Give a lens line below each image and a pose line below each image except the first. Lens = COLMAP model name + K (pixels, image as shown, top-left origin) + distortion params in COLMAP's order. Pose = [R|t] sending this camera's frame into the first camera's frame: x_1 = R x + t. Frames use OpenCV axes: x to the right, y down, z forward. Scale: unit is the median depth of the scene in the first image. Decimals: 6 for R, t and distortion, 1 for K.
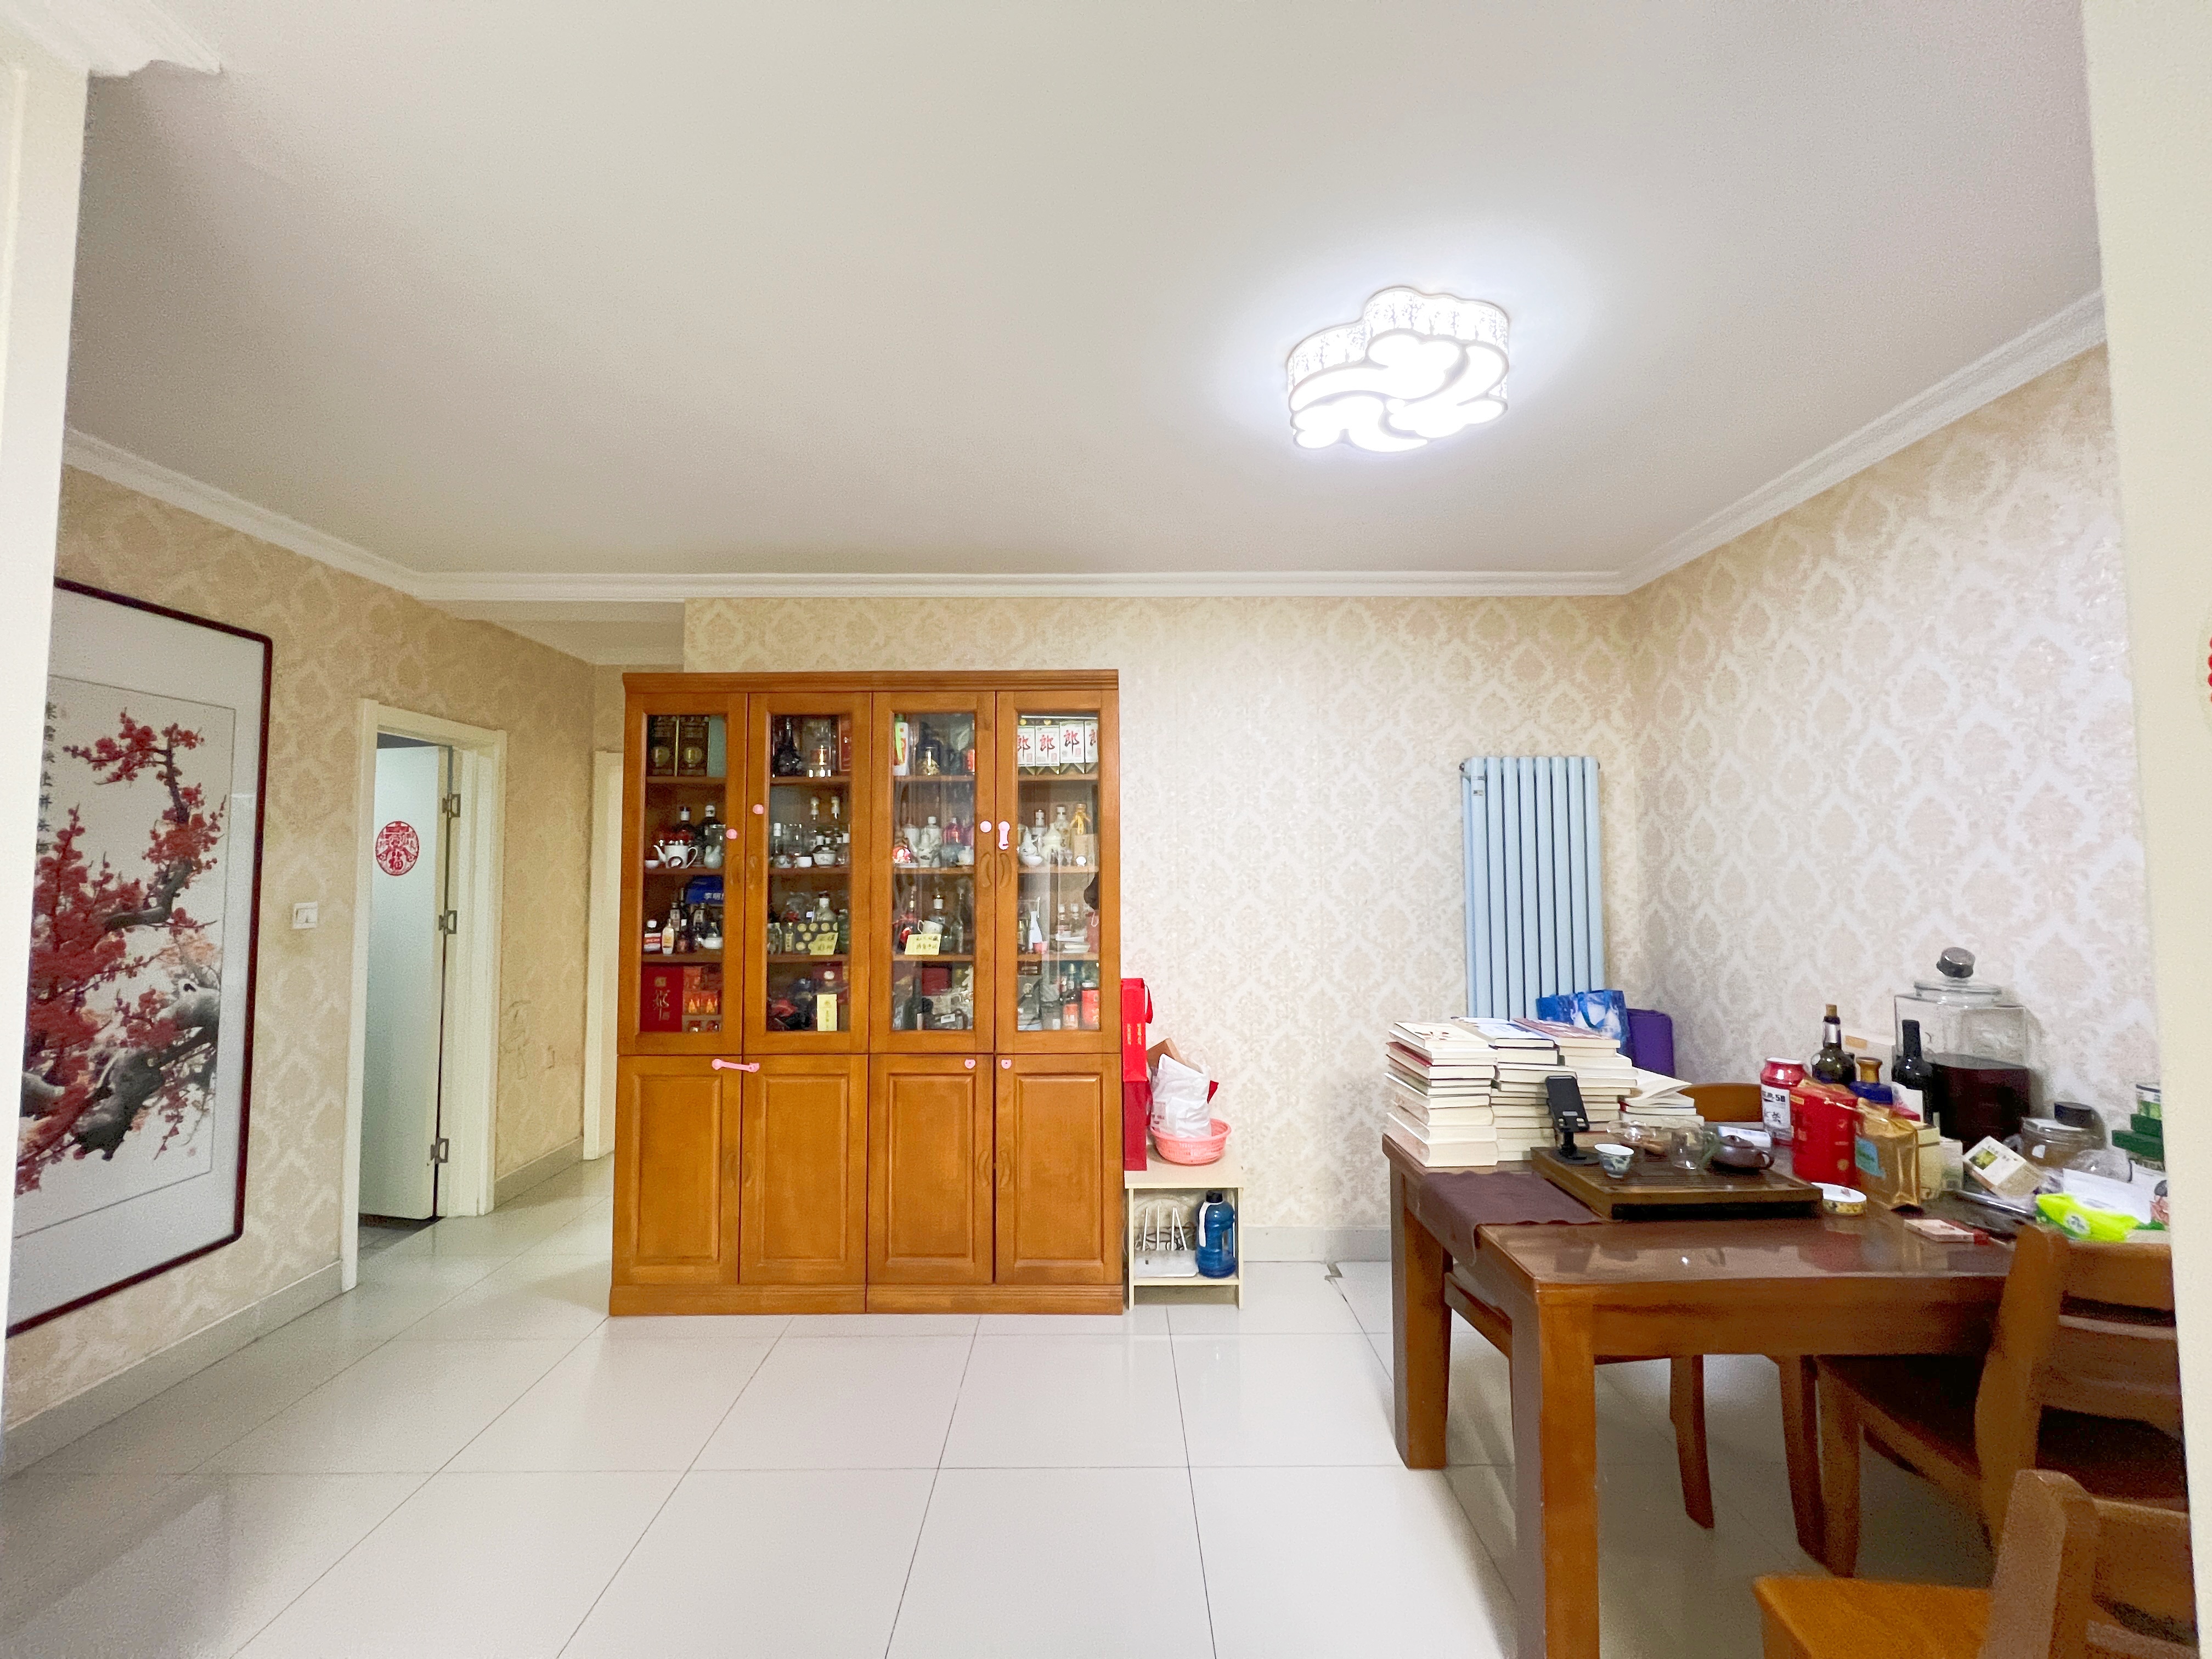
lens RADIAL K [[888.8, 0, 1112.6], [0, 888.8, 825.4], [0, 0, 1]] dist [0.000747, 0.000094]
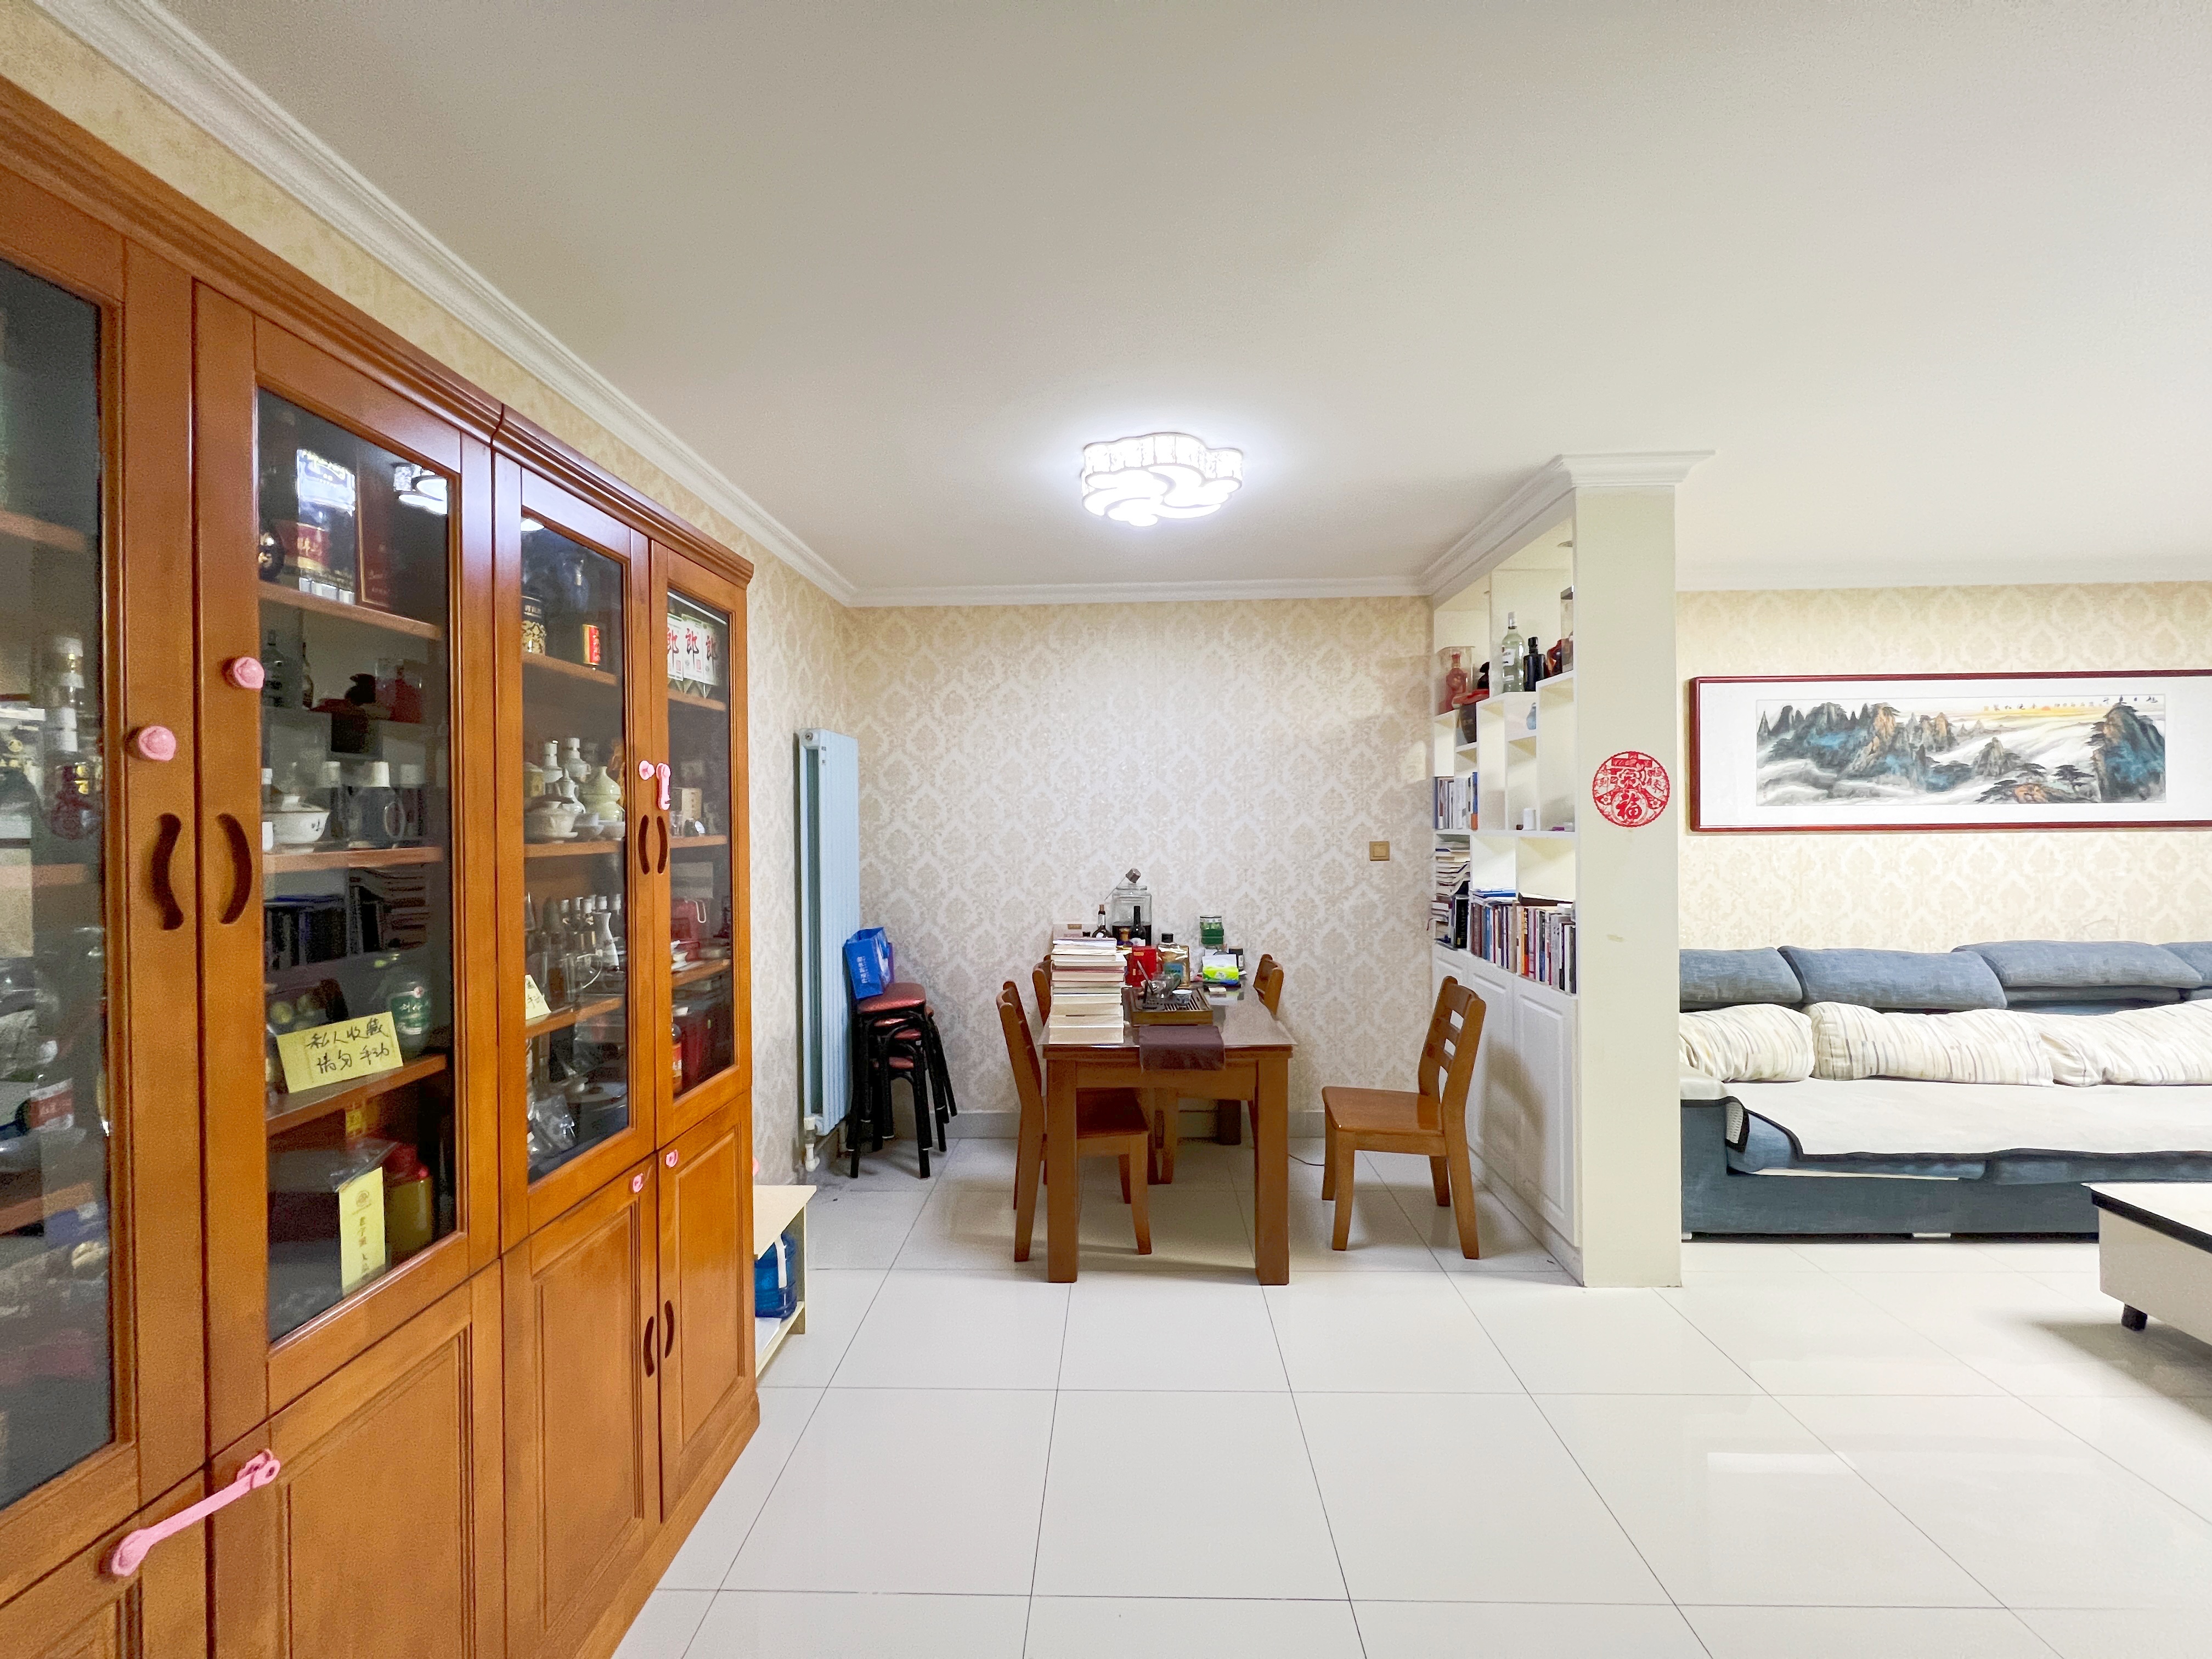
lens RADIAL K [[888.8, 0, 1111.6], [0, 888.8, 824.7], [0, 0, 1]] dist [0.000747, 0.000094]
pose [[0.044886, 0.004990, 0.998980, -0.712365], [-0.036278, 0.999336, -0.003361, 0.033505], [-0.998333, -0.036090, 0.045037, 0.645388]]
